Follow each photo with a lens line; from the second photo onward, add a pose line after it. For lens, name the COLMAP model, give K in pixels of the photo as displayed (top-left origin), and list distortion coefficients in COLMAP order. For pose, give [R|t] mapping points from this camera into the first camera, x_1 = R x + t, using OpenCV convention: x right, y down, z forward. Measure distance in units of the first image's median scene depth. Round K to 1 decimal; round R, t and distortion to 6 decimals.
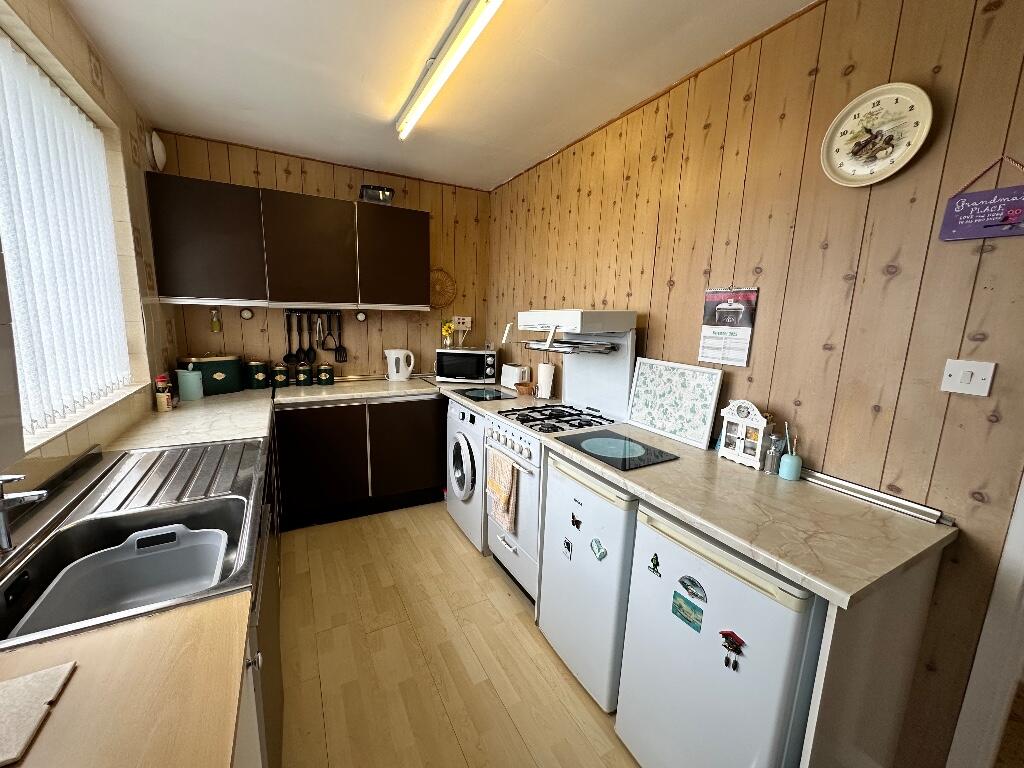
lens RADIAL K [[408.6, 0, 511.0], [0, 408.6, 384.9], [0, 0, 1]] dist [-0.004710, -0.000589]
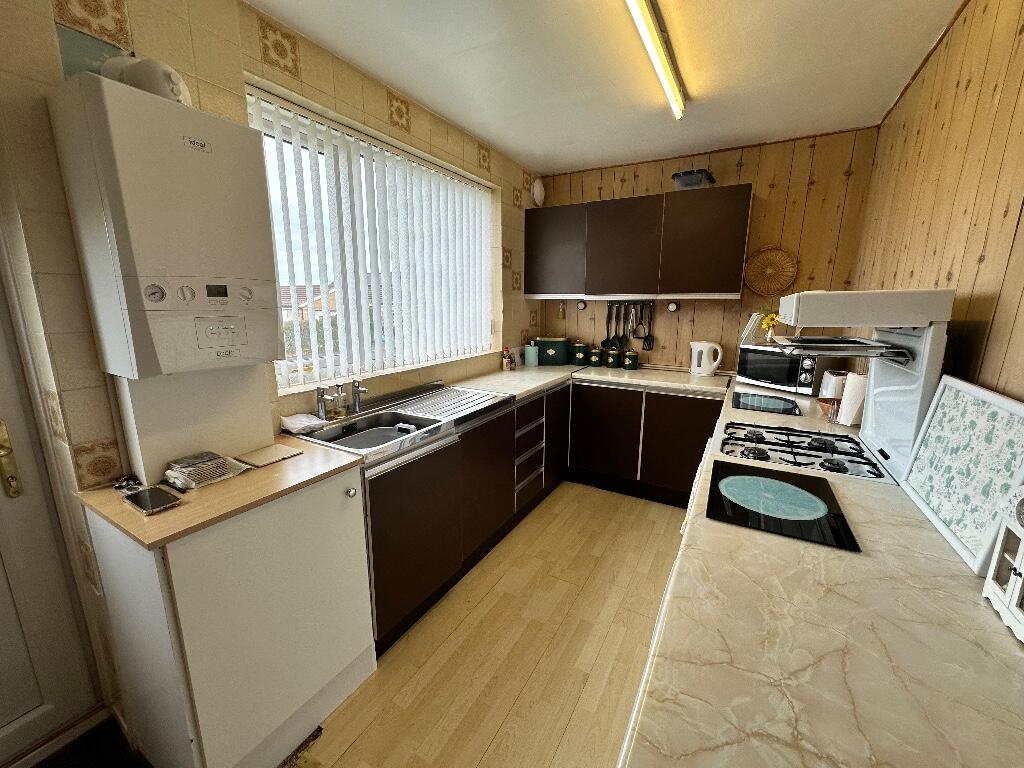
lens RADIAL K [[408.6, 0, 512.3], [0, 408.6, 384.9], [0, 0, 1]] dist [-0.004710, -0.000589]
pose [[0.521901, 0.149494, -0.839804, 0.327124], [-0.134466, 0.986632, 0.092066, -0.018831], [0.842341, 0.064876, 0.535026, 0.156793]]
